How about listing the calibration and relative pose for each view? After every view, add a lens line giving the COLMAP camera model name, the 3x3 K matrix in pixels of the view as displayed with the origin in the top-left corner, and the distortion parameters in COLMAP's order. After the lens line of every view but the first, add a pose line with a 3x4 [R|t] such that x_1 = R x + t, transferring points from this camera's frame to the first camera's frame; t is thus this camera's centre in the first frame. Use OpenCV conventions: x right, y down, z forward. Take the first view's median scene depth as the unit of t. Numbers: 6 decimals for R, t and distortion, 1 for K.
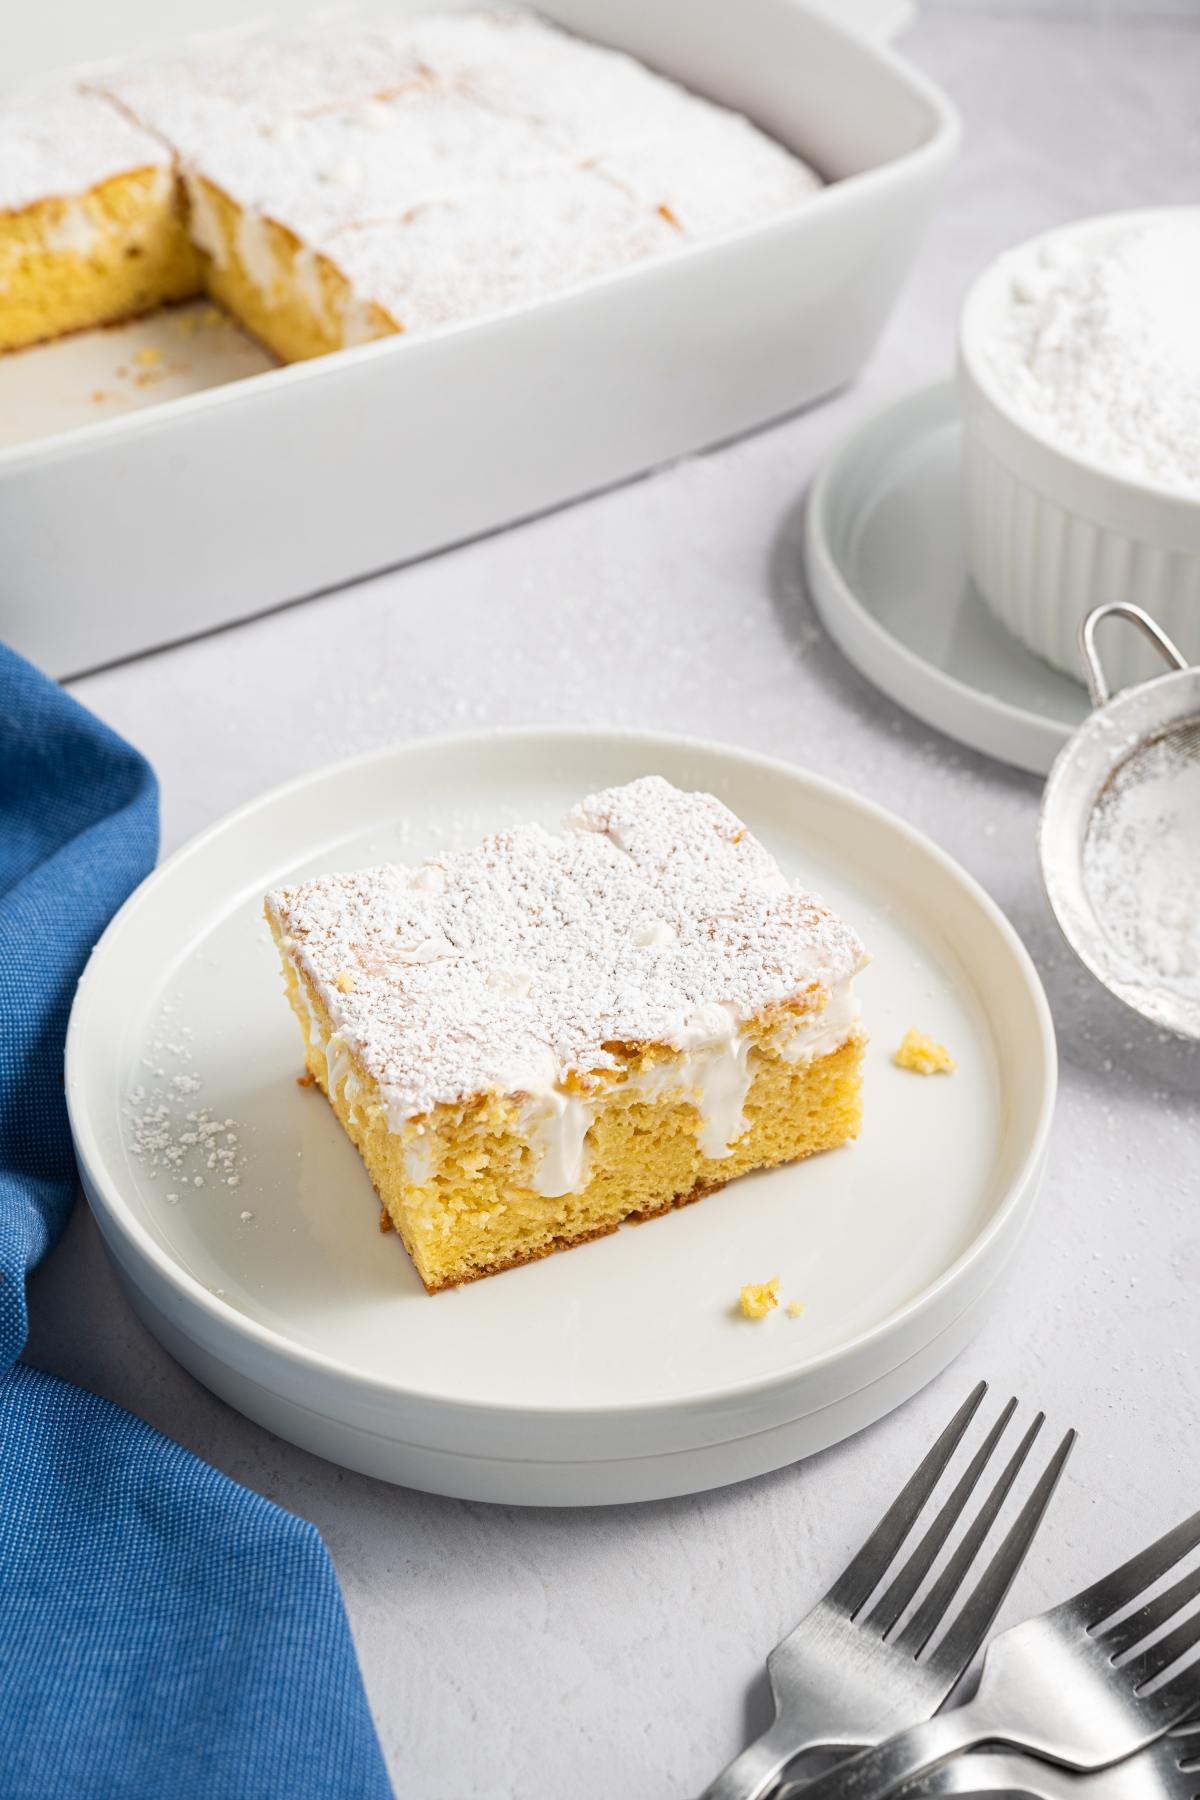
lens RADIAL K [[2687.6, 0, 595.5], [0, 2687.6, 996.8], [0, 0, 1]] dist [-0.002770, 0.019926]
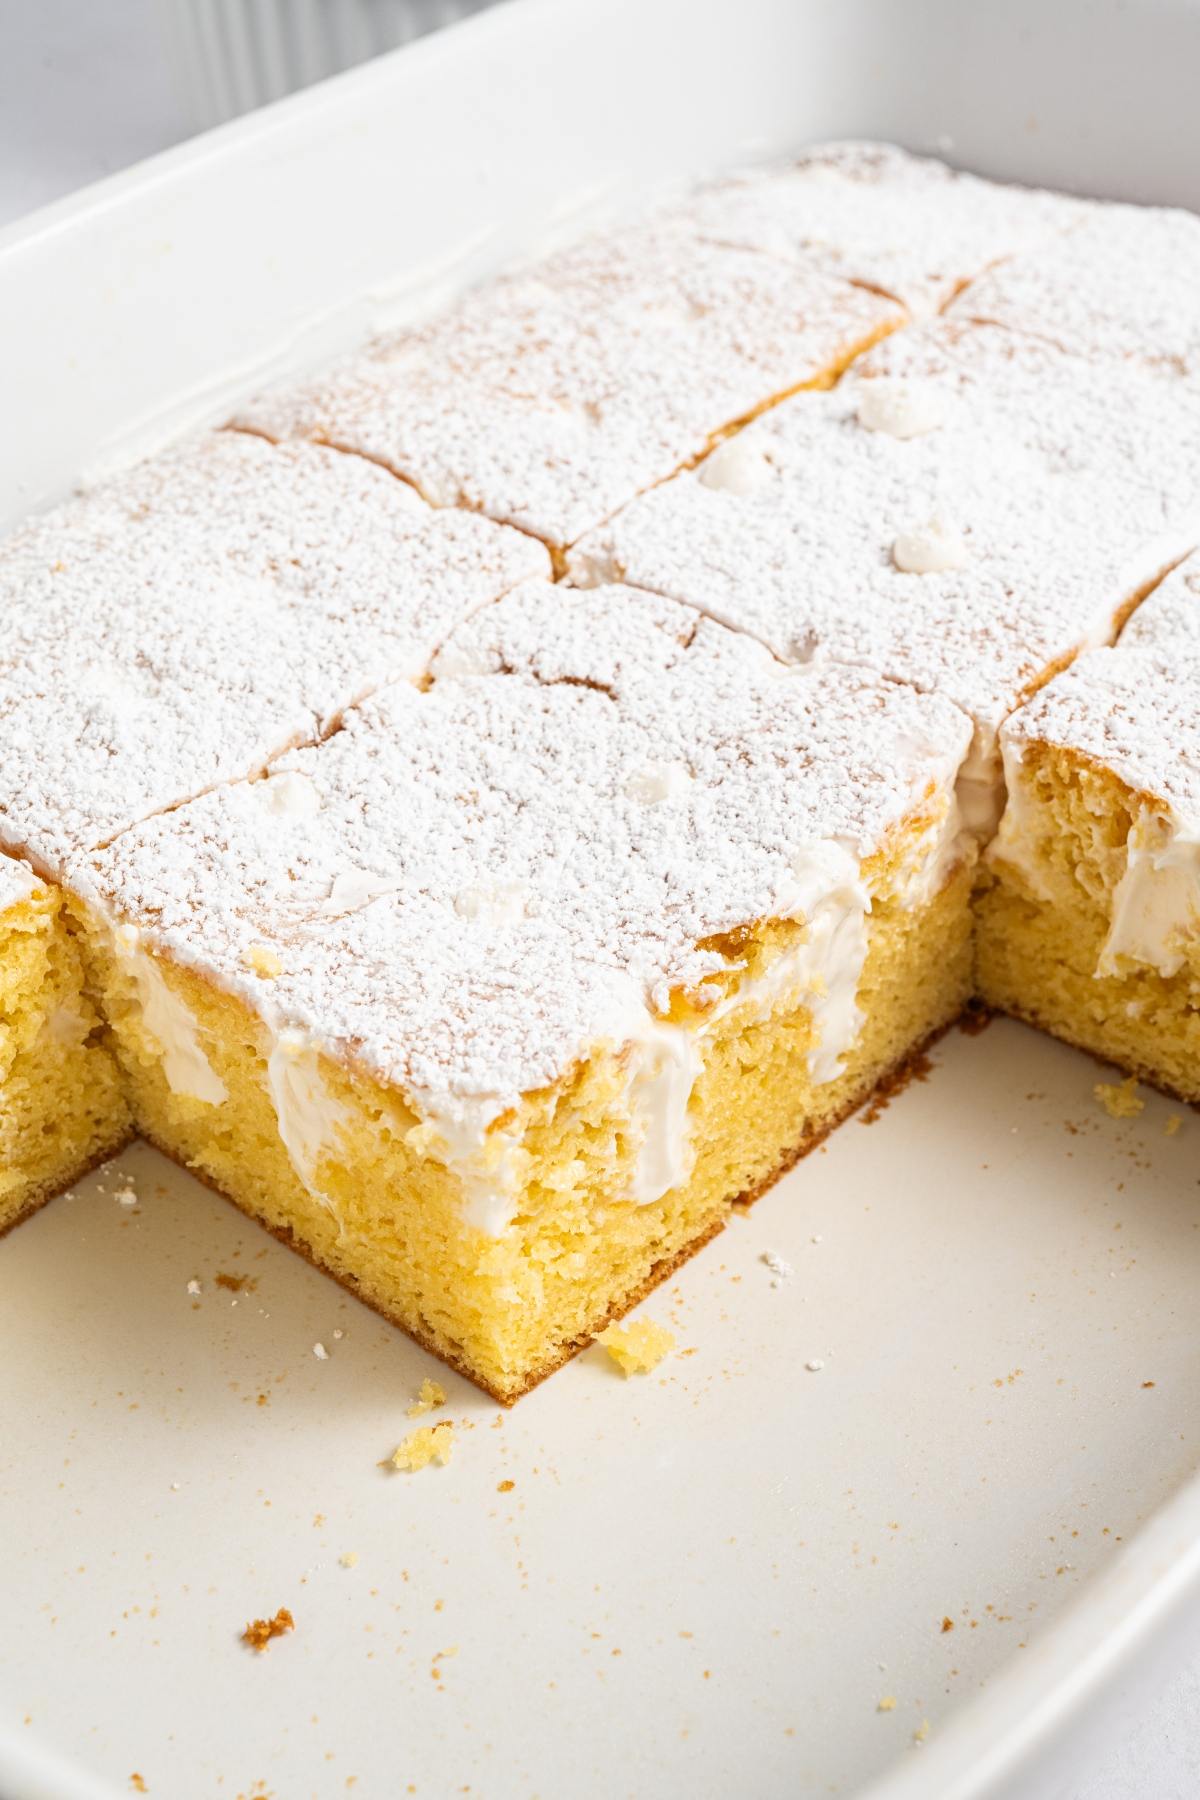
lens RADIAL K [[2677.7, 0, 645.8], [0, 2677.7, 902.1], [0, 0, 1]] dist [0.008127, -0.064415]
pose [[0.908004, -0.255245, 0.332233, -0.211061], [0.272436, 0.962159, -0.005379, 0.007912], [-0.318288, 0.095396, 0.943182, 0.381076]]
